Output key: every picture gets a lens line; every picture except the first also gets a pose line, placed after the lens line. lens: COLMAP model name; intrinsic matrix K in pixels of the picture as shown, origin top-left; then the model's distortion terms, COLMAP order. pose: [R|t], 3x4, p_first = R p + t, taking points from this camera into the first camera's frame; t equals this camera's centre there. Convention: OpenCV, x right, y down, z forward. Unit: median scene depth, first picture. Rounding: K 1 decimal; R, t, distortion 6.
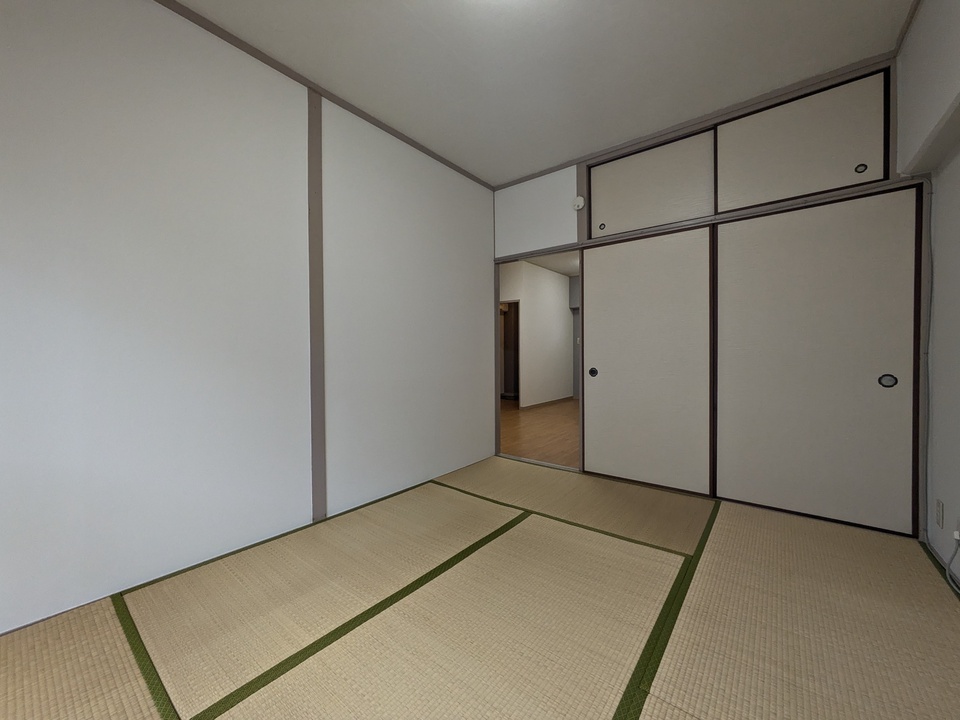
lens RADIAL K [[379.1, 0, 480.0], [0, 379.1, 360.0], [0, 0, 1]] dist [-0.000332, 0.000413]
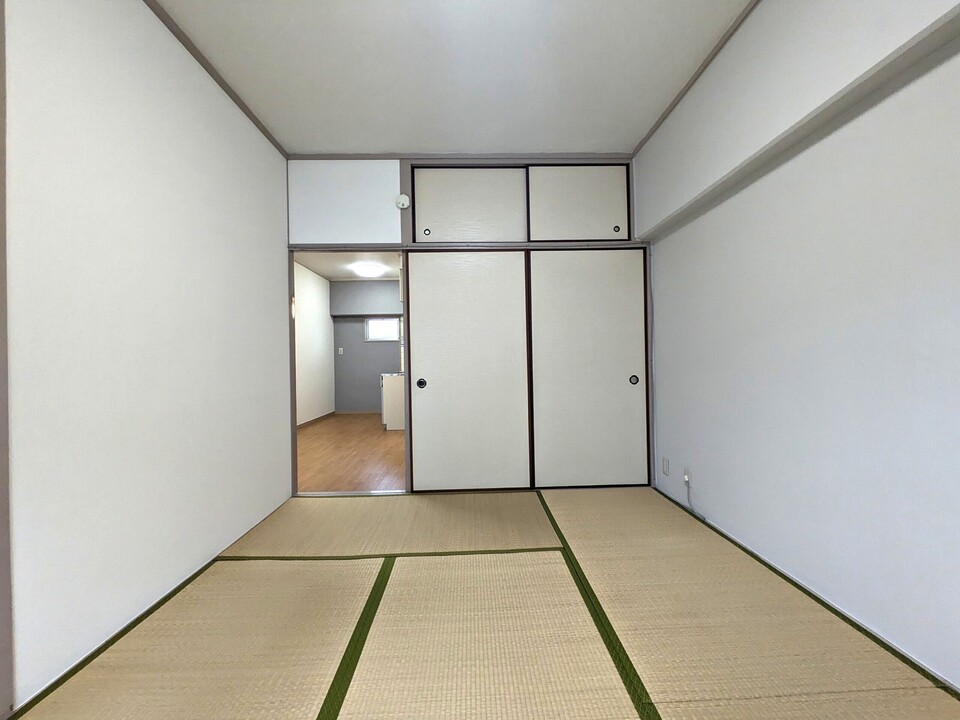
lens RADIAL K [[378.8, 0, 482.0], [0, 378.8, 359.8], [0, 0, 1]] dist [0.000710, 0.000777]
pose [[0.766672, -0.004329, 0.642025, -0.200949], [0.023565, 0.999493, -0.021401, -0.002635], [-0.641607, 0.031537, 0.766385, 0.189425]]
